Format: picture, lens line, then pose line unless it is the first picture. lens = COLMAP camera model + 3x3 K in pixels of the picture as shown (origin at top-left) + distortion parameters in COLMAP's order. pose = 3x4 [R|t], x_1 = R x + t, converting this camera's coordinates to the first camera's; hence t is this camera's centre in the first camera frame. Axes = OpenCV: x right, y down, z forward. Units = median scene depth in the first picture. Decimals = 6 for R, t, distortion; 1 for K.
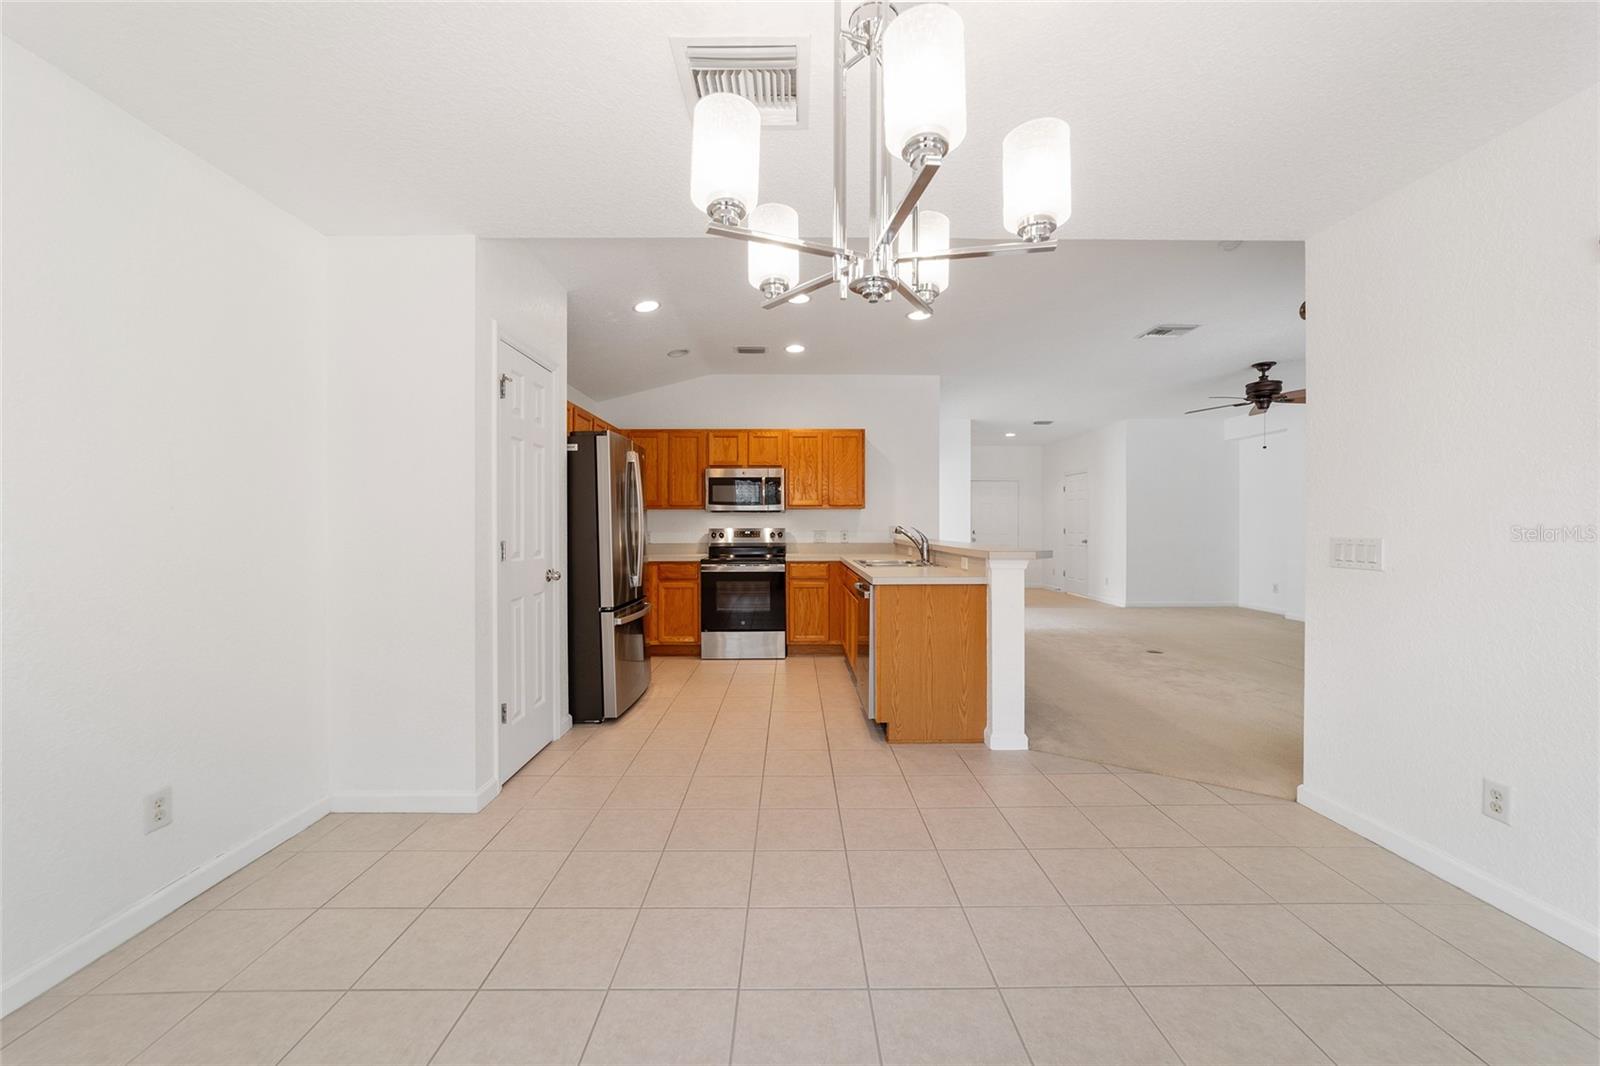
lens RADIAL K [[610.2, 0, 794.6], [0, 610.2, 529.1], [0, 0, 1]] dist [-0.021042, 0.009563]
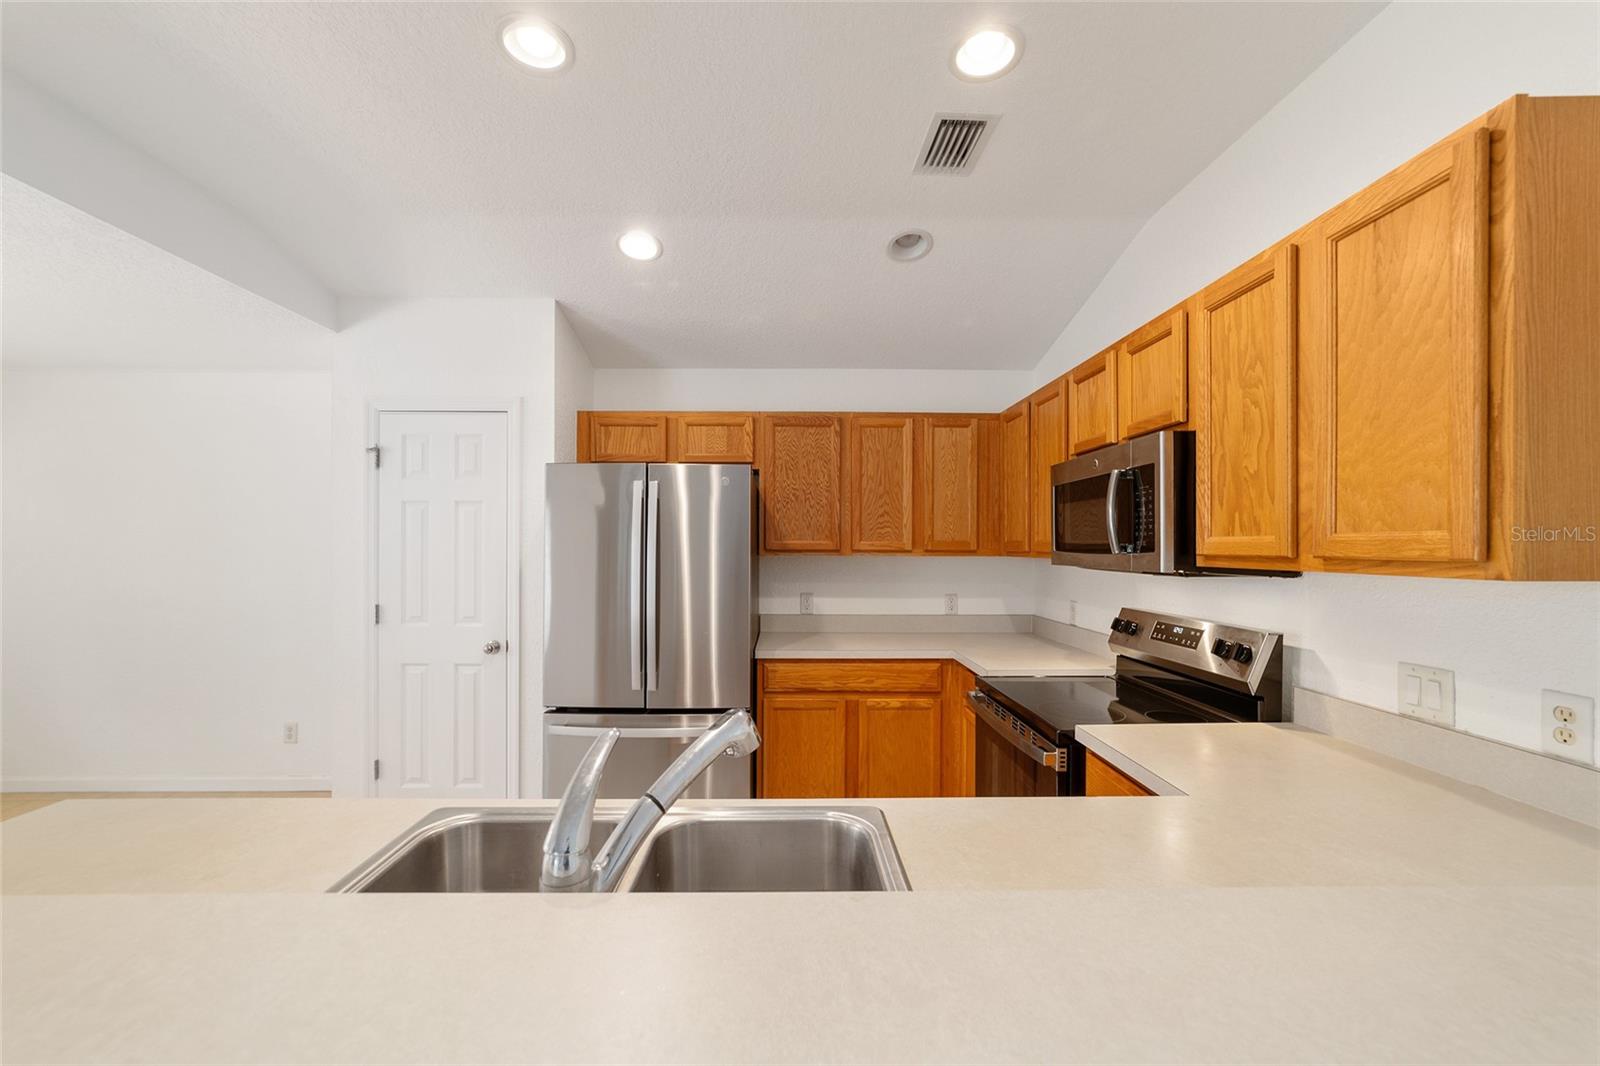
lens RADIAL K [[627.0, 0, 792.3], [0, 627.0, 548.8], [0, 0, 1]] dist [-0.007366, 0.000069]
pose [[0.006448, 0.005405, -0.999965, 0.296949], [-0.009432, 0.999941, 0.005344, -0.043873], [0.999935, 0.009398, 0.006498, 0.850570]]
